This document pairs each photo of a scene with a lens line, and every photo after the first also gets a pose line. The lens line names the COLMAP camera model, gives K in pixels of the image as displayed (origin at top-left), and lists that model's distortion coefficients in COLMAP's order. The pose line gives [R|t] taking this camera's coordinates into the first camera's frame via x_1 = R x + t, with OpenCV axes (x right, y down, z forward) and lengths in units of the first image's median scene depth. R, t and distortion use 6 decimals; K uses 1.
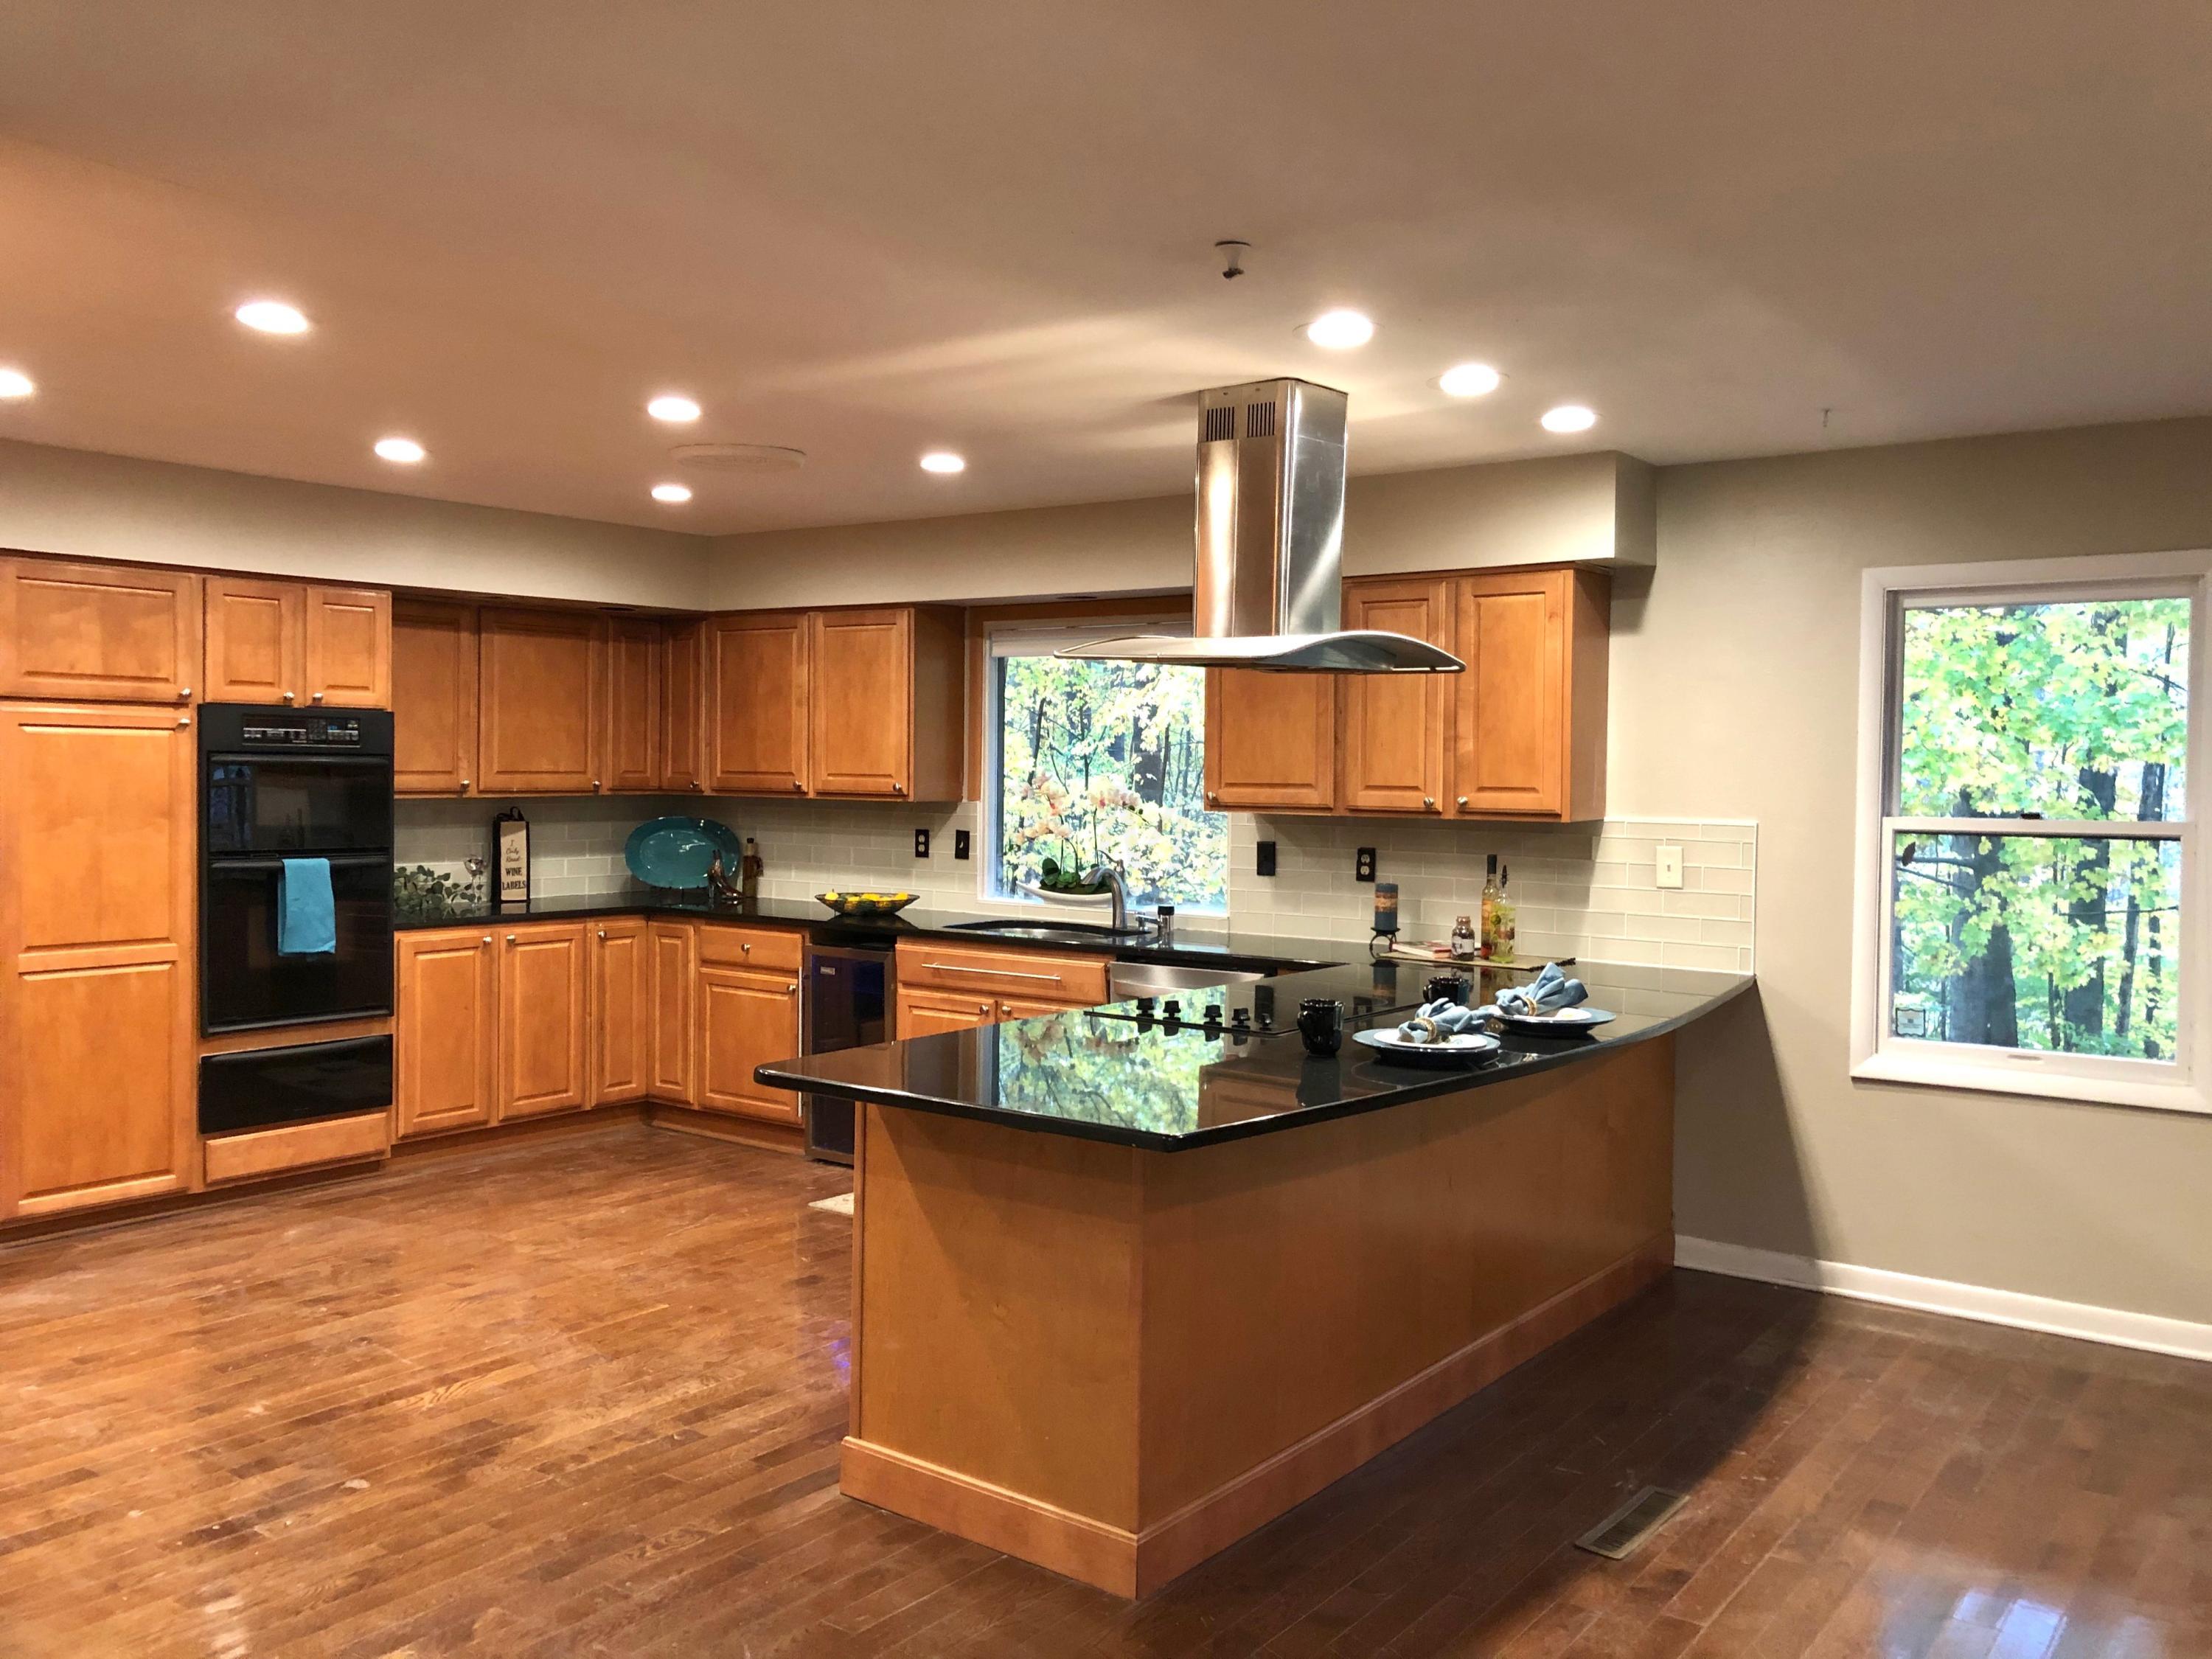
lens RADIAL K [[1802.0, 0, 1106.0], [0, 1802.0, 829.5], [0, 0, 1]] dist [0.005404, -0.009415]
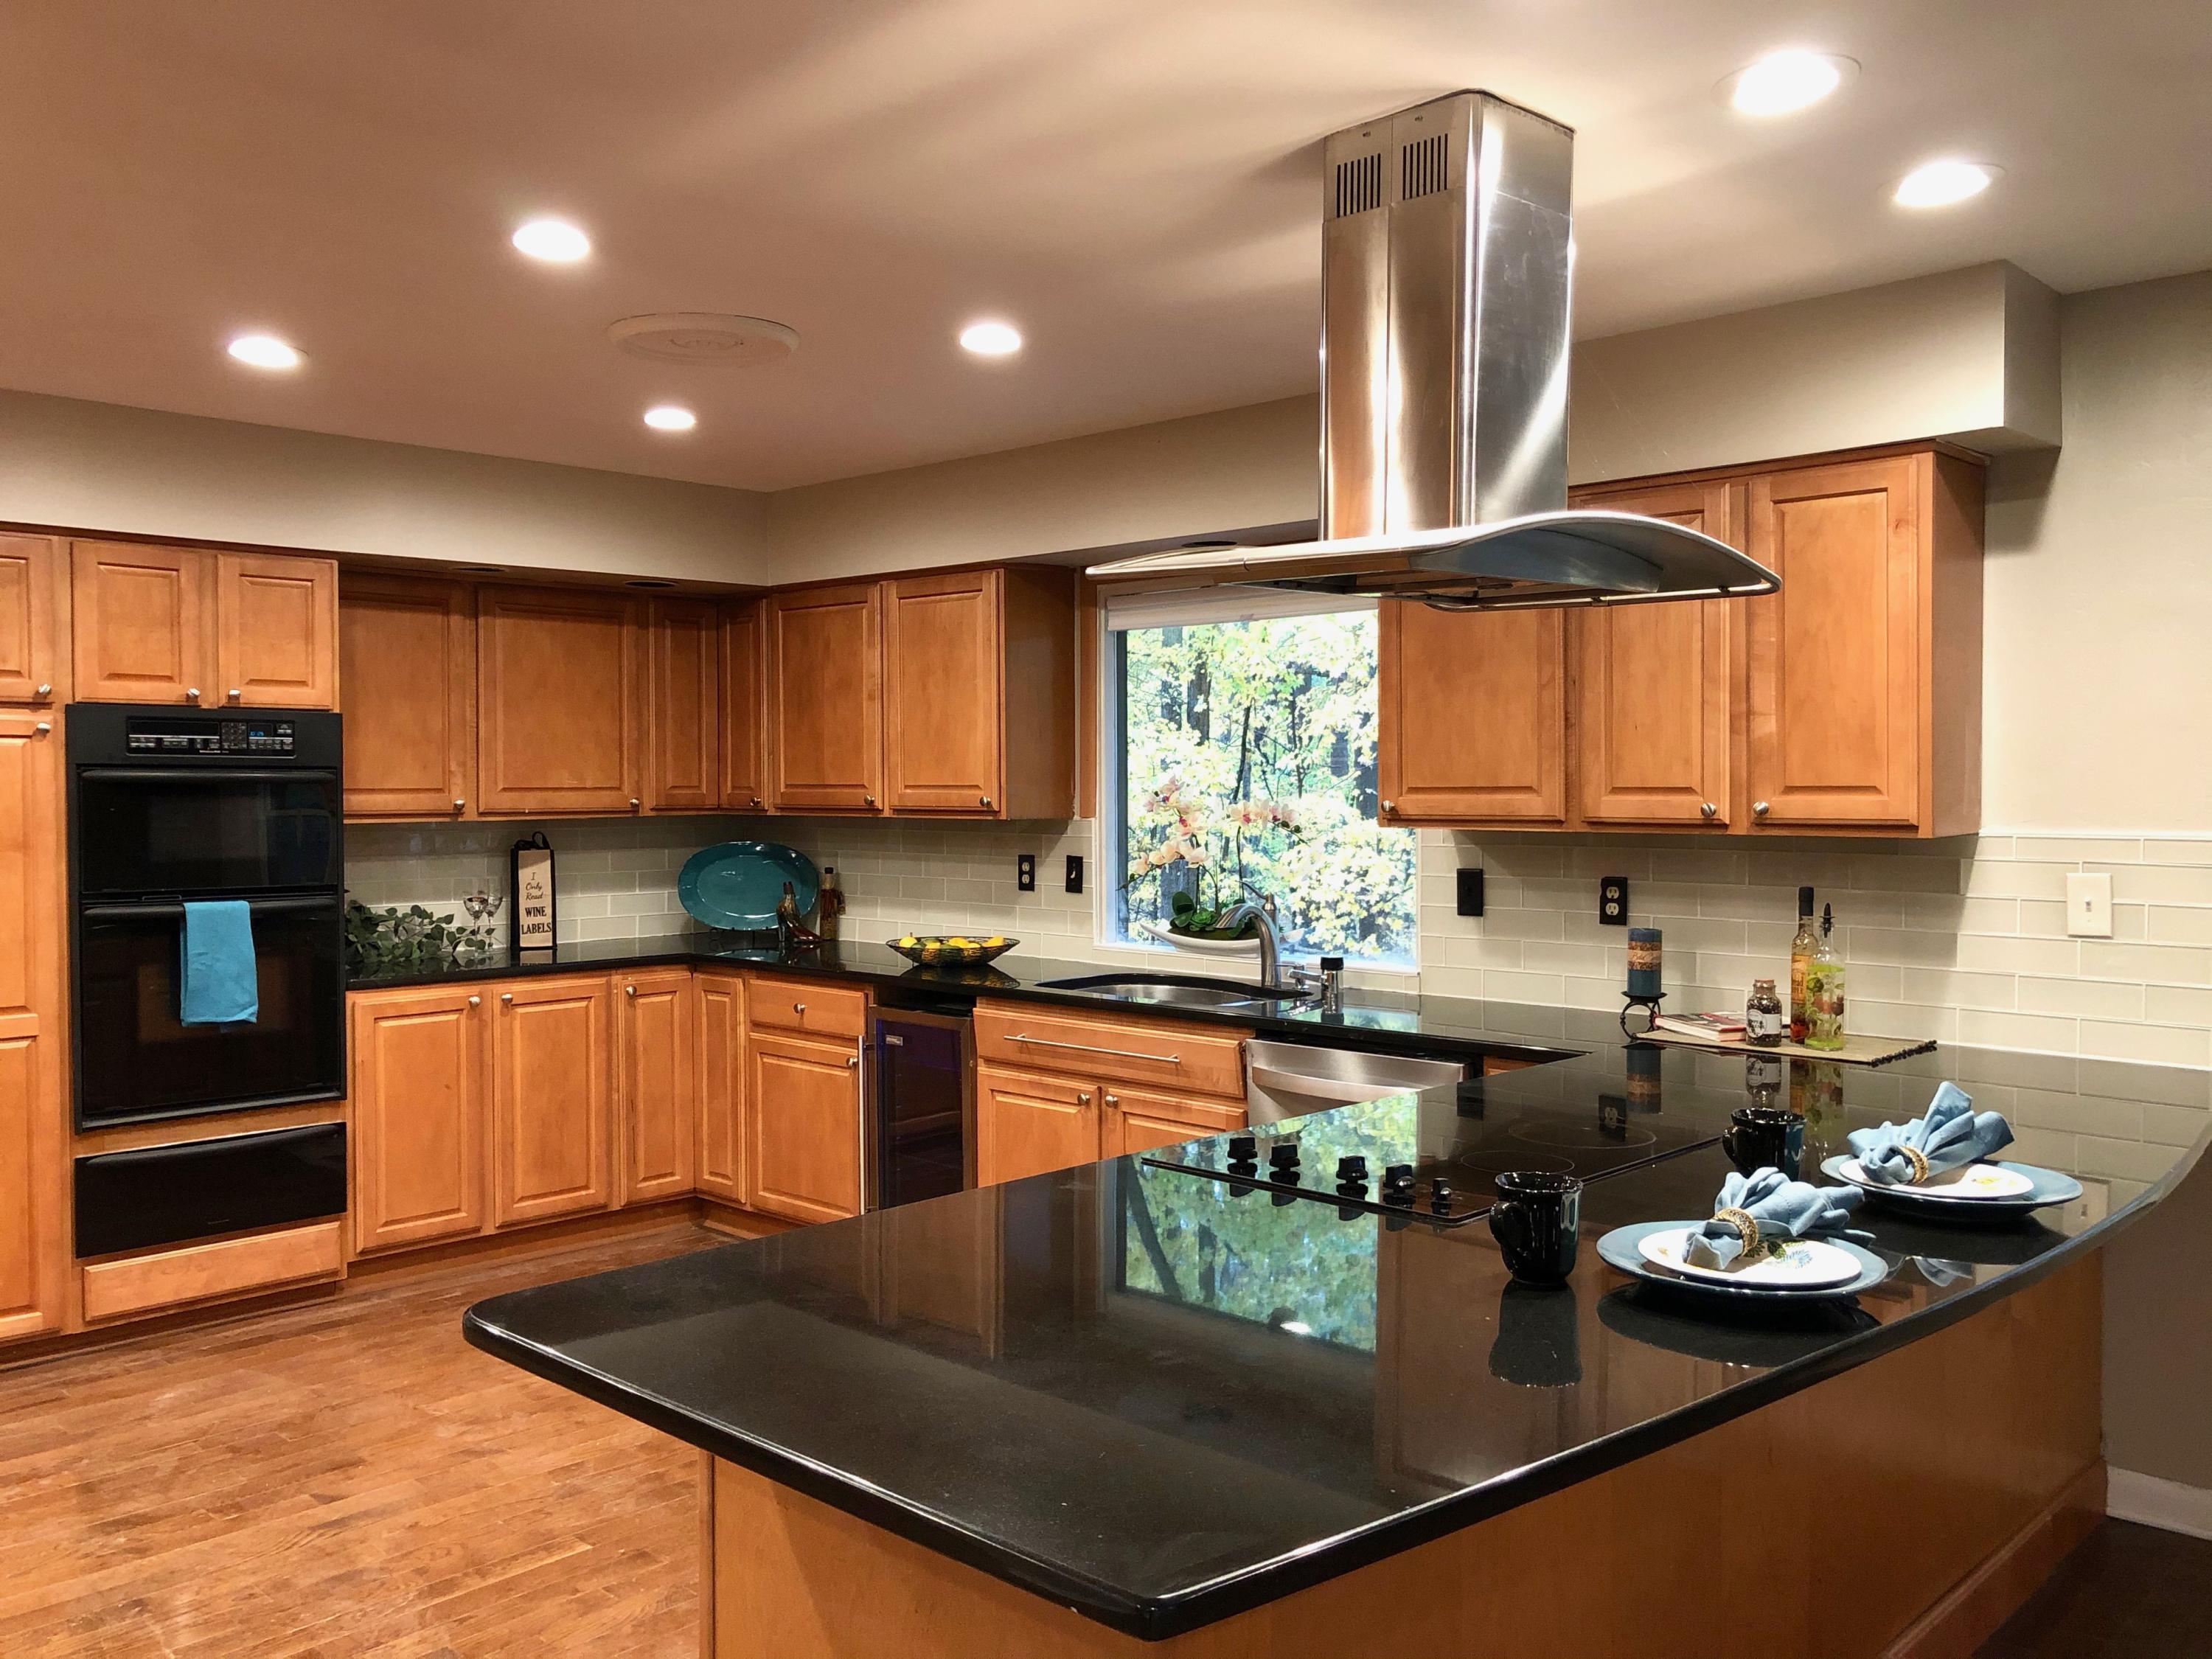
lens RADIAL K [[1802.0, 0, 1106.0], [0, 1802.0, 829.5], [0, 0, 1]] dist [0.005404, -0.009415]
pose [[0.991651, -0.011439, -0.128444, 0.038844], [0.010083, 0.999886, -0.011205, -0.002429], [0.128558, 0.009816, 0.991653, 0.278498]]
